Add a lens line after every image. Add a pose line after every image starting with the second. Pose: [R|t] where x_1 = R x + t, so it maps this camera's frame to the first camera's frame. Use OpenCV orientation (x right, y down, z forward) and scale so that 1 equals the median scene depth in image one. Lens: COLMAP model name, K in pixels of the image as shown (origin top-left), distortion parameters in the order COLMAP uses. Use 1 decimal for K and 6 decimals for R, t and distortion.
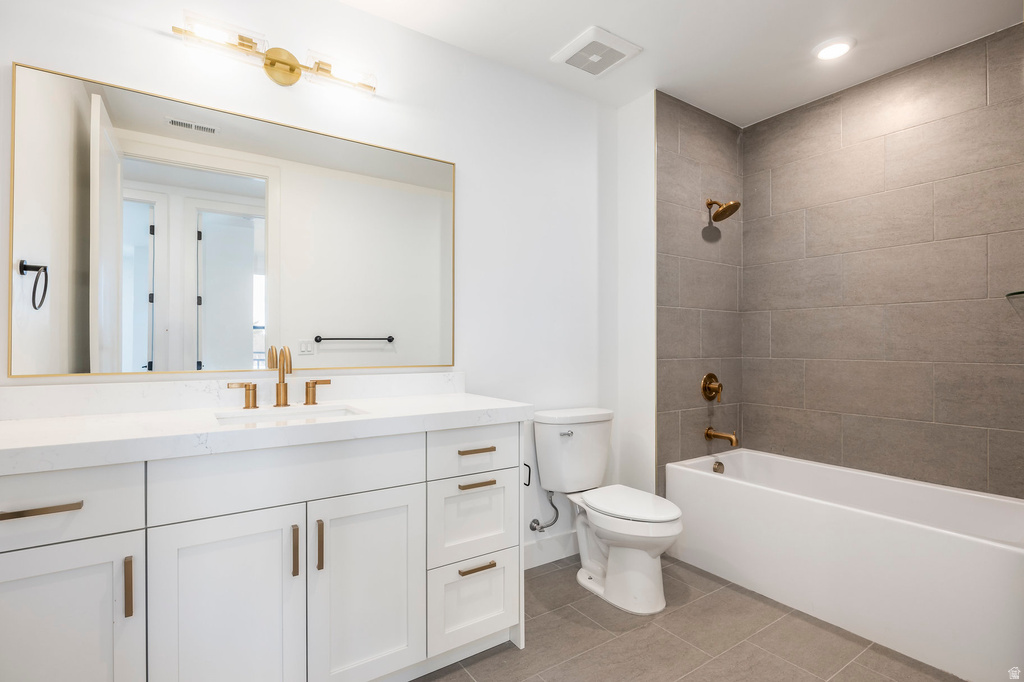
lens RADIAL K [[494.7, 0, 512.0], [0, 494.7, 341.0], [0, 0, 1]] dist [0.000048, 0.000013]
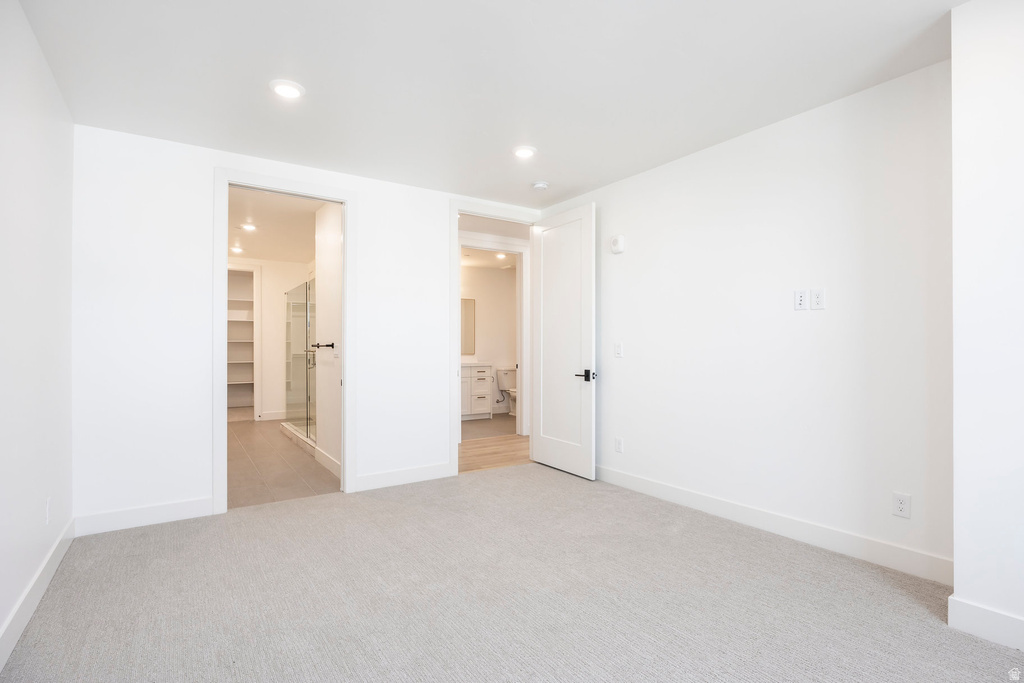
lens RADIAL K [[502.6, 0, 512.0], [0, 502.6, 341.5], [0, 0, 1]] dist [-0.000073, -0.000023]
pose [[0.999991, -0.000752, 0.004229, 0.148320], [0.000750, 1.000000, 0.000381, -0.047060], [-0.004229, -0.000378, 0.999991, -2.798755]]
